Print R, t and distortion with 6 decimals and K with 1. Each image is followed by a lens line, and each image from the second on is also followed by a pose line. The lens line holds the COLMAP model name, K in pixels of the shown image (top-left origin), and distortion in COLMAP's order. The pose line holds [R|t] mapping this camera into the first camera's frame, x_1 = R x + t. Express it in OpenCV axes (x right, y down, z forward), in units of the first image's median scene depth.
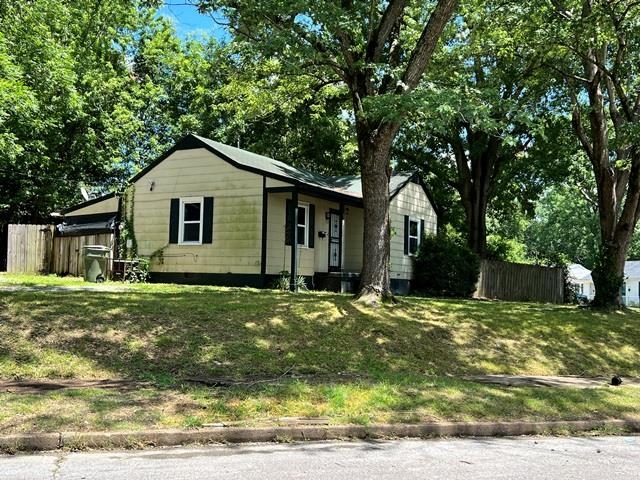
lens RADIAL K [[699.6, 0, 320.0], [0, 699.6, 240.0], [0, 0, 1]] dist [-0.008851, -0.007067]
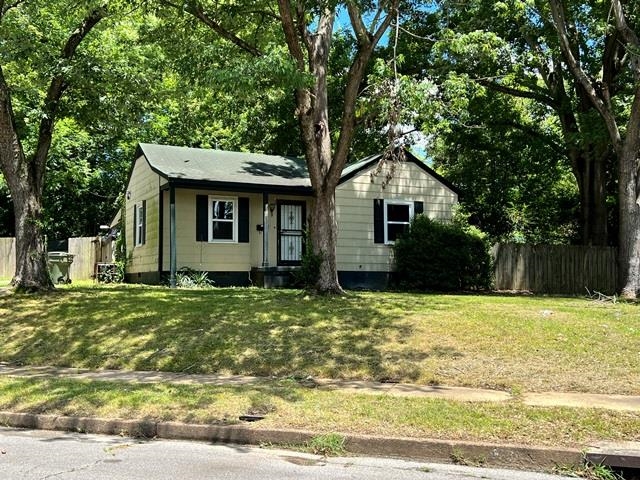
lens RADIAL K [[721.7, 0, 320.0], [0, 721.7, 240.0], [0, 0, 1]] dist [0.020772, 0.015239]
pose [[0.830065, -0.063171, -0.554077, 0.578032], [0.059505, 0.997924, -0.024629, 0.035761], [0.554483, -0.012527, 0.832101, 0.204959]]
